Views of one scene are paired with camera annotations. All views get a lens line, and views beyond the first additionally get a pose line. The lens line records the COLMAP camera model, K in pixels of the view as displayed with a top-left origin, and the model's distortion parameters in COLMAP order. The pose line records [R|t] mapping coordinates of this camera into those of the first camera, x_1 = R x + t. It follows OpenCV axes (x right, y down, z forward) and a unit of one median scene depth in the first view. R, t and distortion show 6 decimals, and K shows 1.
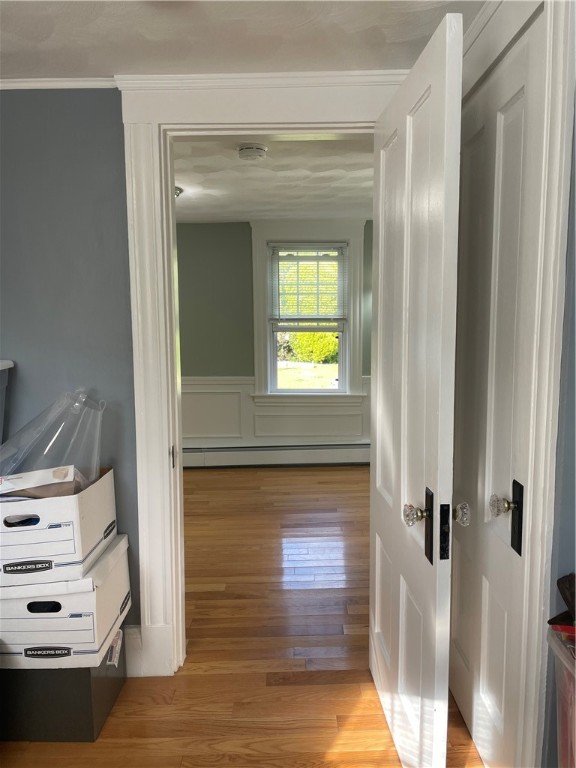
lens RADIAL K [[578.4, 0, 289.3], [0, 578.4, 391.5], [0, 0, 1]] dist [0.095644, -0.127743]
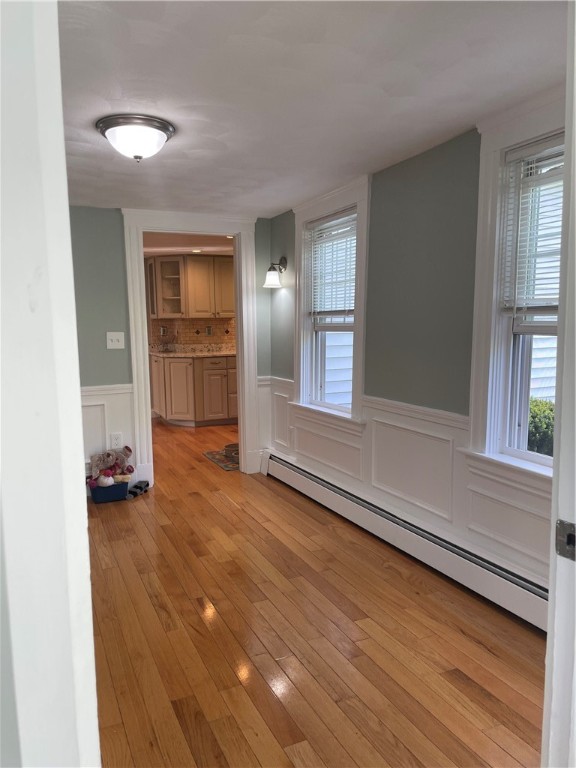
lens RADIAL K [[578.4, 0, 289.3], [0, 578.4, 391.5], [0, 0, 1]] dist [0.095644, -0.127743]
pose [[0.409056, 0.116471, -0.905046, 0.358858], [-0.113459, 0.990616, 0.076203, -0.071806], [0.905428, 0.071514, 0.418432, 0.629326]]
